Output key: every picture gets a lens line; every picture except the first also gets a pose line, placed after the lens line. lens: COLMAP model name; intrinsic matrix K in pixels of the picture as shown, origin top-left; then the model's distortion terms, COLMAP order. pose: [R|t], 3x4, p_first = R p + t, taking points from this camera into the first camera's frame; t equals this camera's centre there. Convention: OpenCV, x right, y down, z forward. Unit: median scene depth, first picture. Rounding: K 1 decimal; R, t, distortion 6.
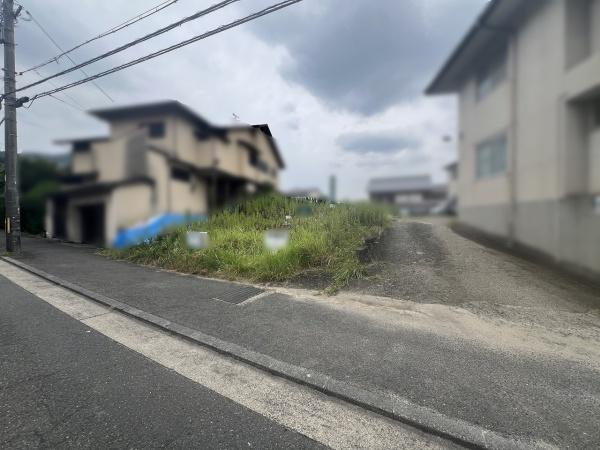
lens RADIAL K [[242.5, 0, 298.9], [0, 242.5, 224.8], [0, 0, 1]] dist [-0.003880, 0.001004]
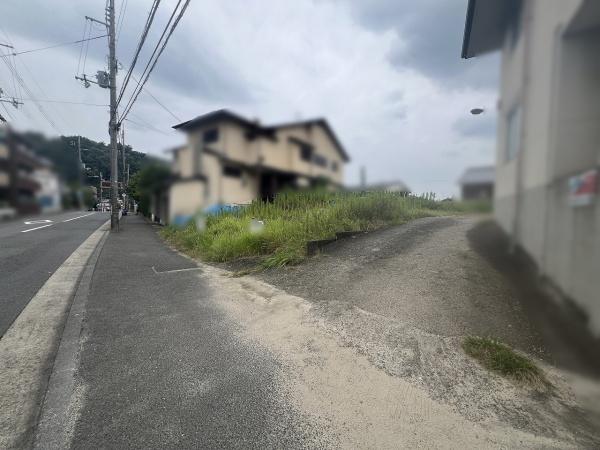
lens RADIAL K [[242.5, 0, 298.9], [0, 242.5, 224.6], [0, 0, 1]] dist [-0.003880, 0.001004]
pose [[0.920901, 0.043687, -0.387342, 0.457472], [-0.036509, 0.998998, 0.025872, 0.010325], [0.388084, -0.009684, 0.921573, 0.065087]]
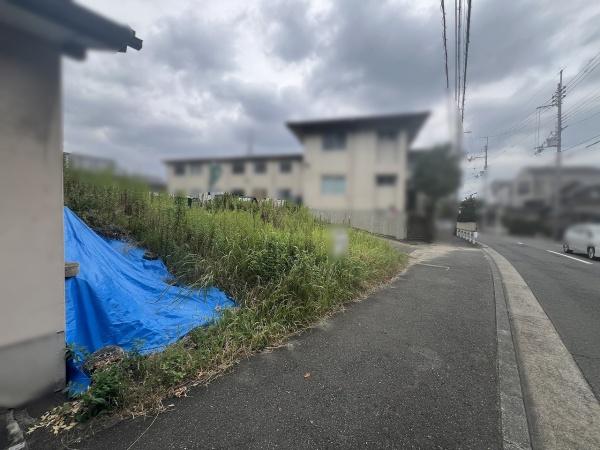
lens RADIAL K [[242.5, 0, 300.0], [0, 242.5, 222.0], [0, 0, 1]] dist [-0.003880, 0.001004]
pose [[0.130751, -0.029298, 0.990982, -1.102816], [0.000750, 0.999566, 0.029453, -0.034727], [-0.991415, -0.003108, 0.130716, 0.941943]]
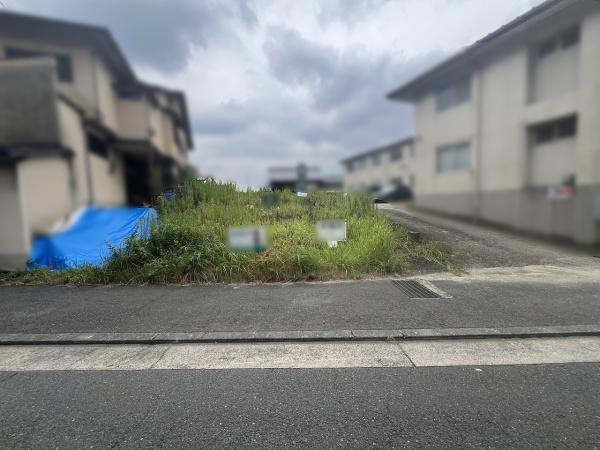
lens RADIAL K [[242.5, 0, 299.8], [0, 242.5, 225.8], [0, 0, 1]] dist [-0.003880, 0.001004]
pose [[0.858035, -0.065421, 0.509408, -0.607079], [0.039940, 0.997350, 0.060811, -0.015700], [-0.512036, -0.031833, 0.858374, 0.247996]]
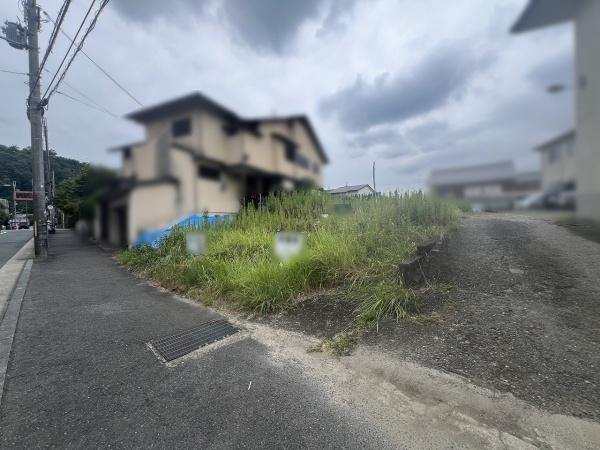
lens RADIAL K [[242.5, 0, 299.0], [0, 242.5, 224.8], [0, 0, 1]] dist [-0.003880, 0.001004]
pose [[0.976145, -0.011025, -0.216838, 0.092937], [0.010991, 0.999939, -0.001362, -0.000233], [0.216839, -0.001053, 0.976207, 0.252947]]
